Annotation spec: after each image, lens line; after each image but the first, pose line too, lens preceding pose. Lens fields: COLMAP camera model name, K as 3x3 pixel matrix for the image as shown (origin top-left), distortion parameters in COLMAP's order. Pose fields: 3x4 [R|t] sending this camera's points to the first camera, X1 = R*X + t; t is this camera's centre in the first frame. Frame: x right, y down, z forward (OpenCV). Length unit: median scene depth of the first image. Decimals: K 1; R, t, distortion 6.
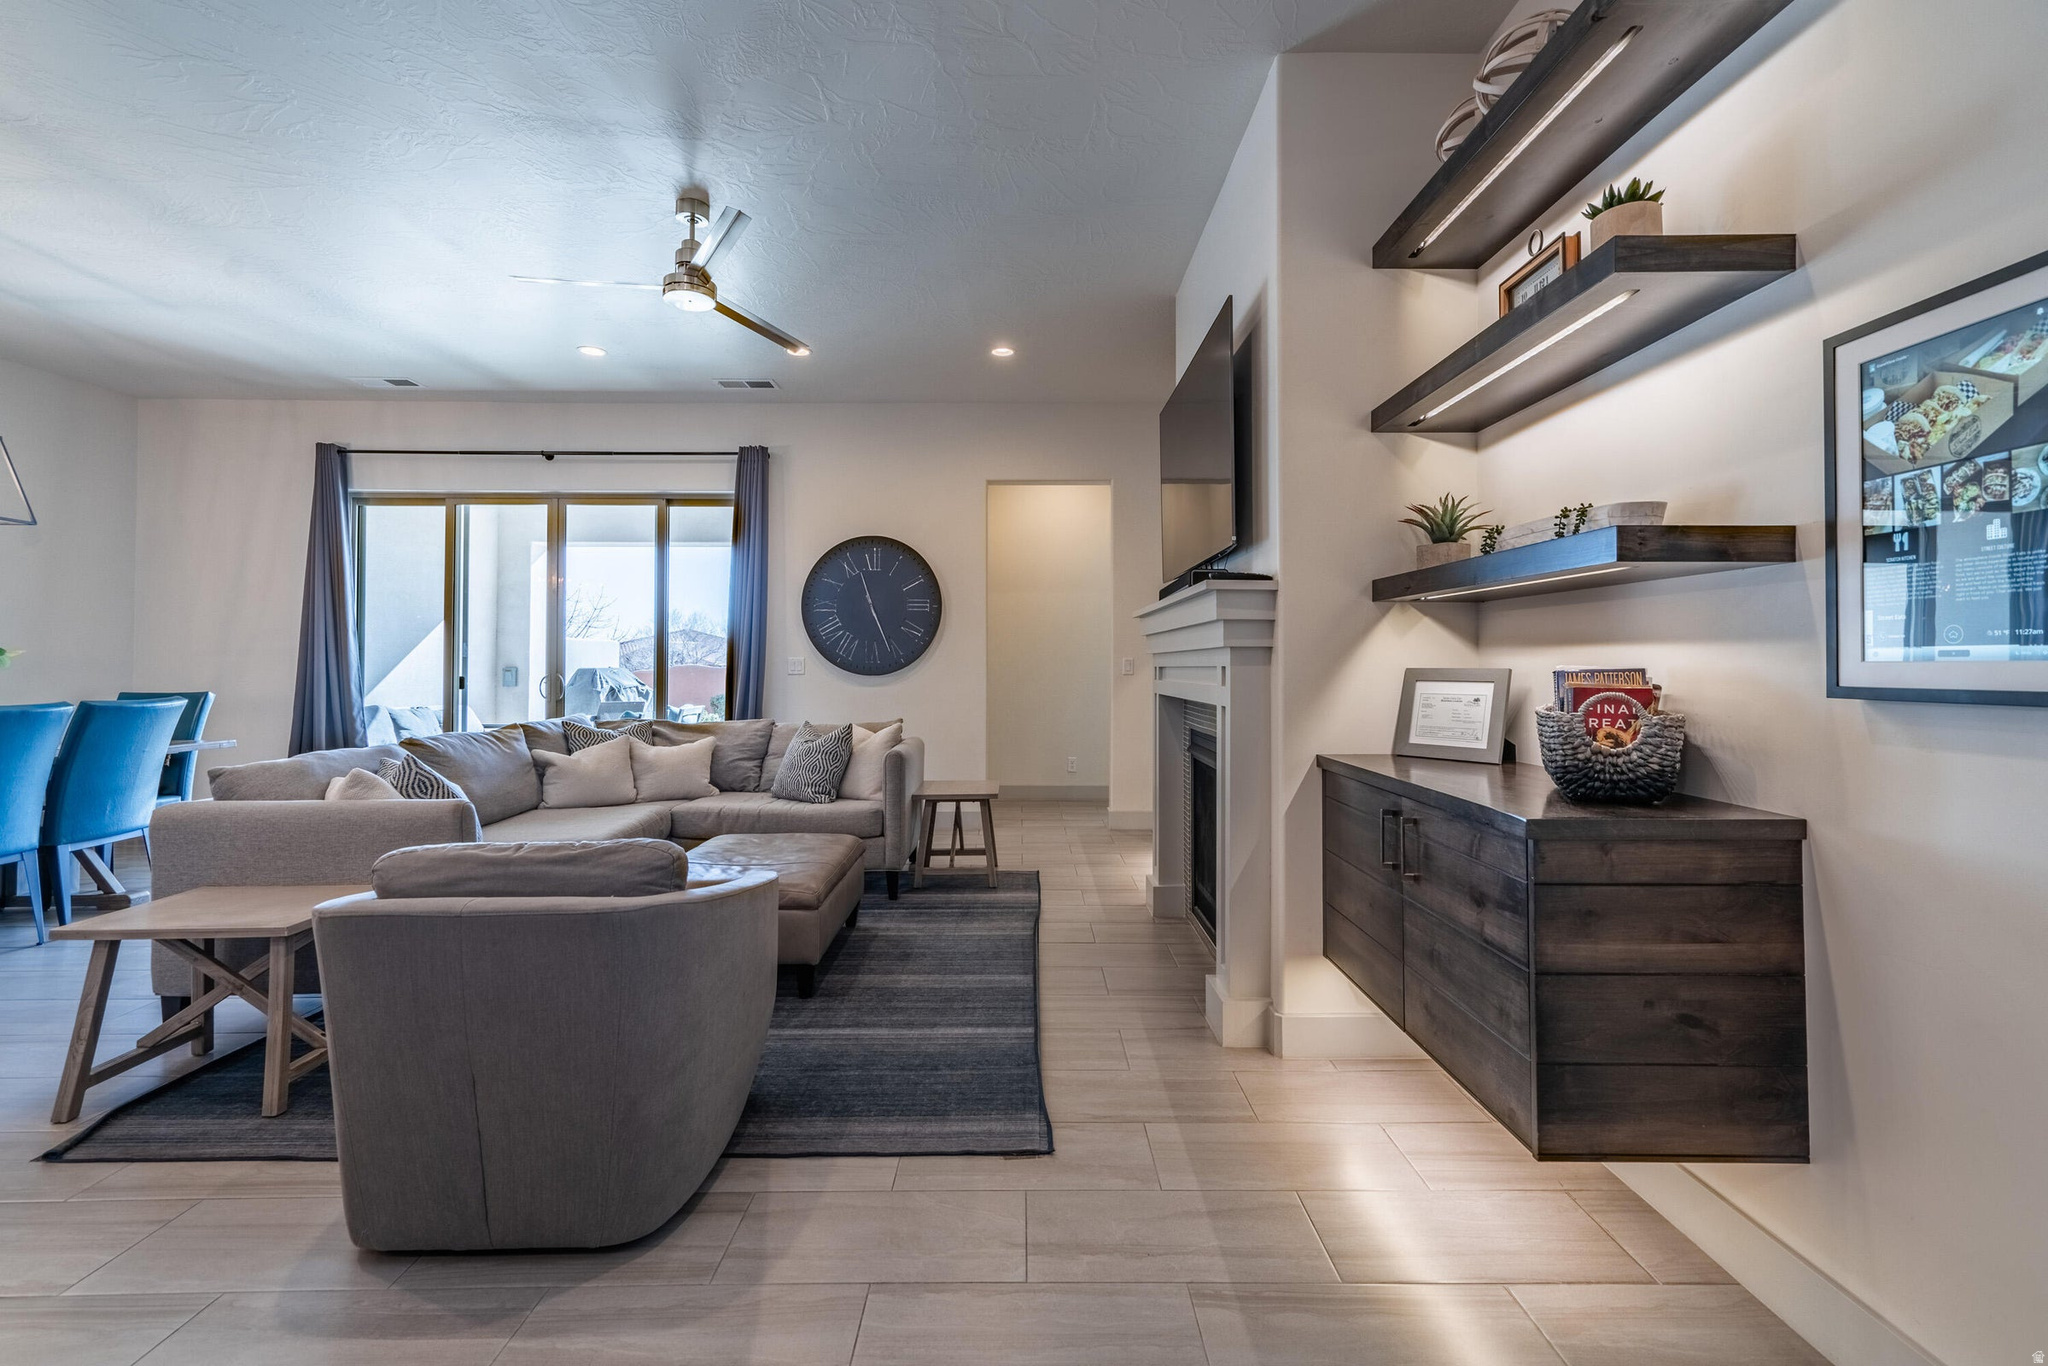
lens RADIAL K [[940.1, 0, 1022.2], [0, 940.1, 642.1], [0, 0, 1]] dist [0.010129, 0.000567]
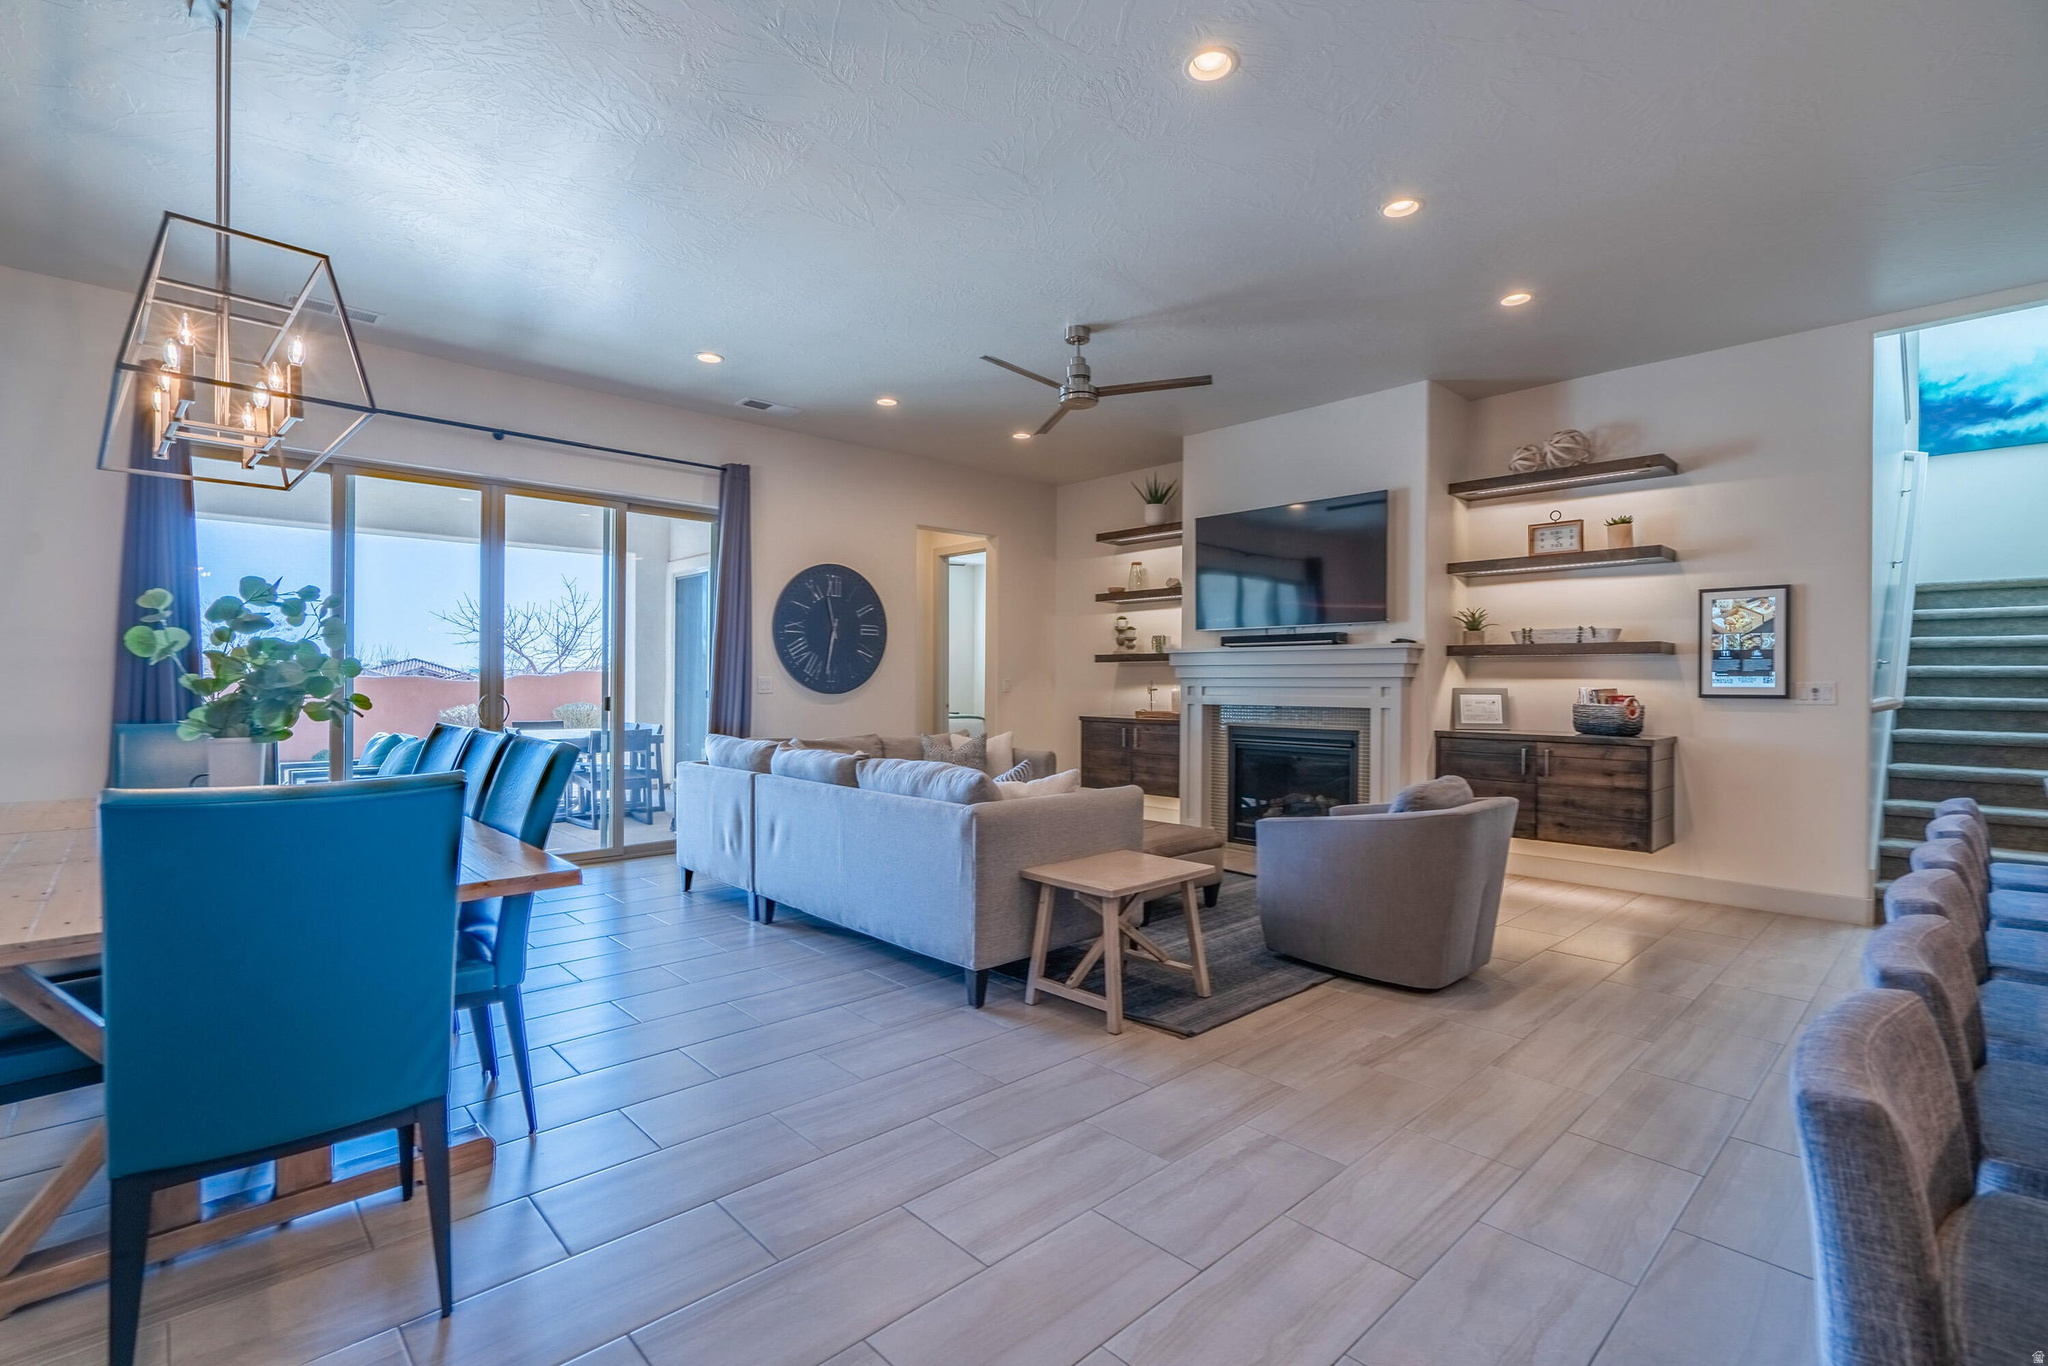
lens RADIAL K [[940.1, 0, 1031.6], [0, 940.1, 686.3], [0, 0, 1]] dist [0.010129, 0.000567]
pose [[0.717679, -0.001364, 0.696372, -0.756734], [-0.020408, 0.999527, 0.022991, -0.002567], [-0.696075, -0.030712, 0.717312, 0.060538]]
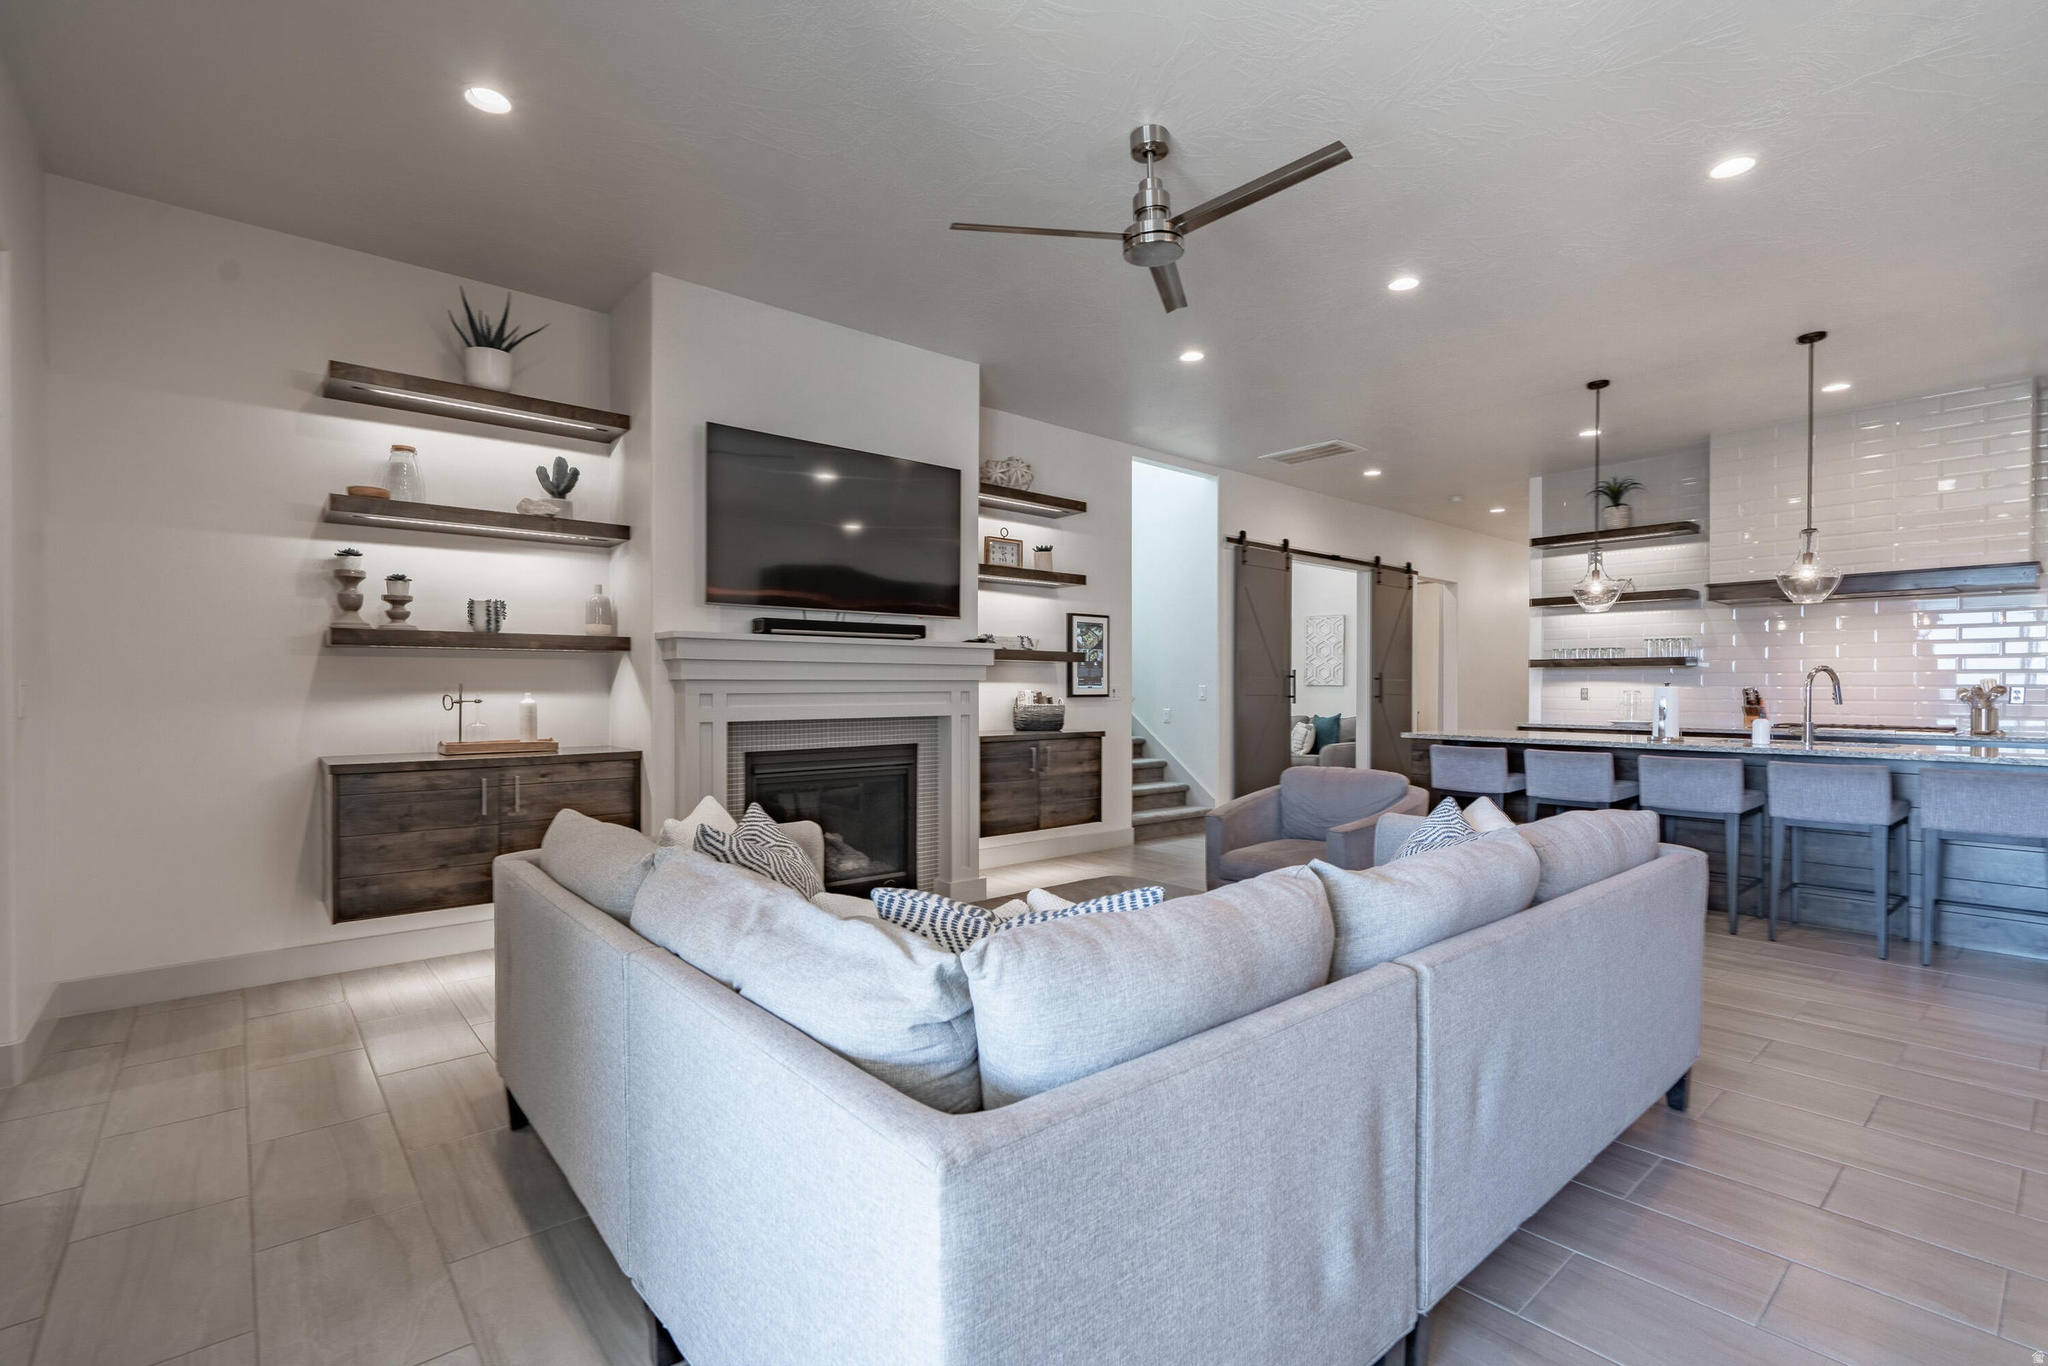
lens RADIAL K [[940.1, 0, 1025.0], [0, 940.1, 686.3], [0, 0, 1]] dist [0.010129, 0.000567]
pose [[-0.644441, -0.002339, 0.764651, -0.540943], [-0.021137, 0.999668, -0.014756, 0.018126], [-0.764362, -0.025672, -0.644276, 0.933917]]
